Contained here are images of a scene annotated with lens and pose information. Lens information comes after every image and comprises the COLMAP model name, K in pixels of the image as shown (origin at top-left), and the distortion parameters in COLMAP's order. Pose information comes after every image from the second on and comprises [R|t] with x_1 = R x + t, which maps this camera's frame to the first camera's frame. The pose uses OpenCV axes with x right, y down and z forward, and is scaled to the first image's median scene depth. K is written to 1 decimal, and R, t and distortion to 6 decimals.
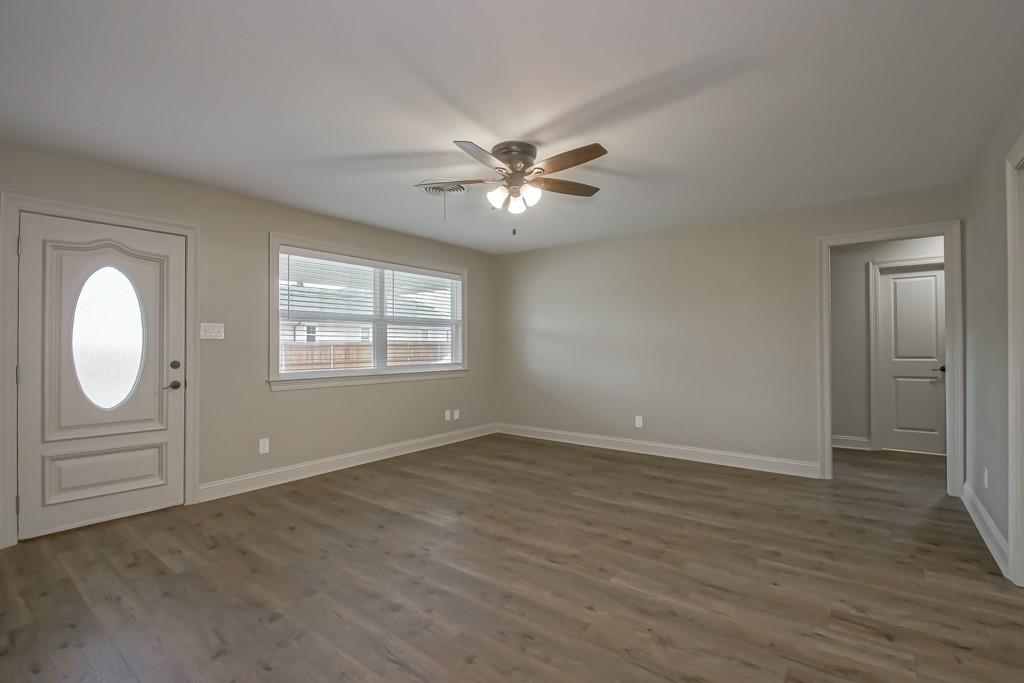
lens RADIAL K [[470.5, 0, 503.7], [0, 470.5, 344.6], [0, 0, 1]] dist [-0.001849, -0.001341]
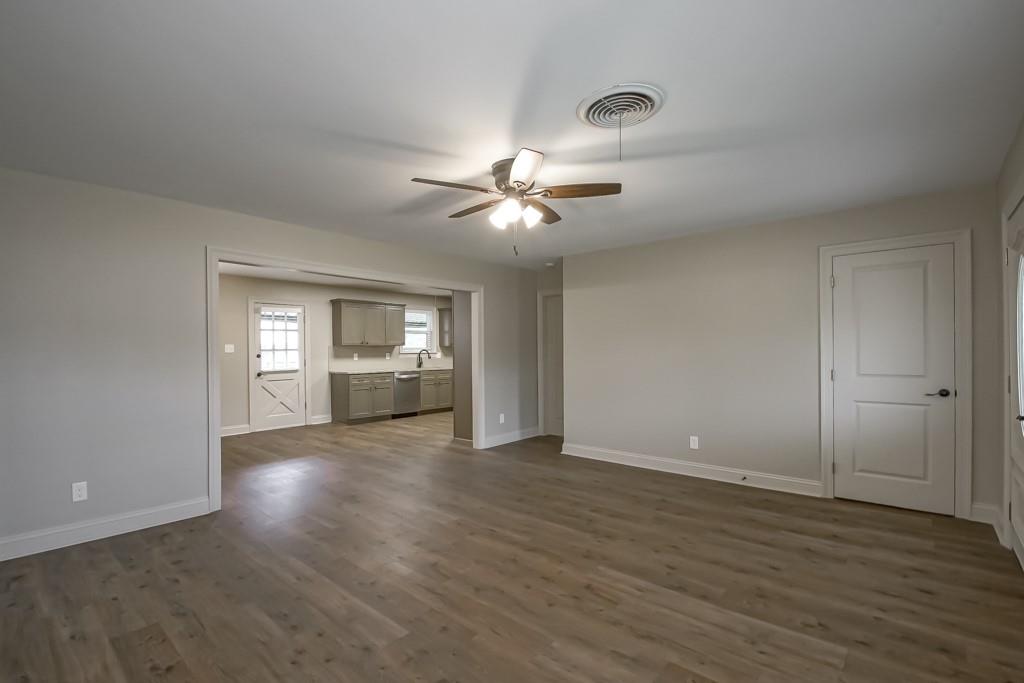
lens RADIAL K [[461.9, 0, 498.1], [0, 461.9, 349.7], [0, 0, 1]] dist [0.002730, -0.008986]
pose [[-0.997380, 0.015841, 0.070584, -0.006317], [0.015308, 0.999850, -0.008086, -0.015512], [-0.070702, -0.006984, -0.997473, 1.891936]]
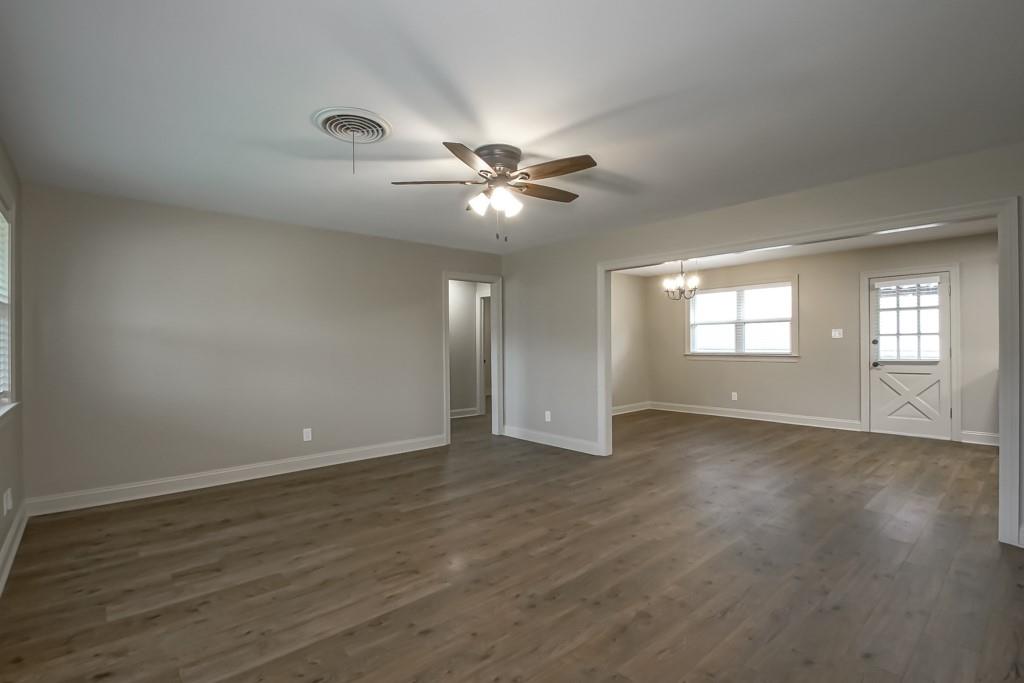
lens RADIAL K [[470.5, 0, 503.7], [0, 470.5, 344.6], [0, 0, 1]] dist [-0.001849, -0.001341]
pose [[0.189433, -0.002448, 0.981891, -0.891583], [0.002504, 0.999995, 0.002010, -0.017557], [-0.981890, 0.002078, 0.189439, 0.769684]]
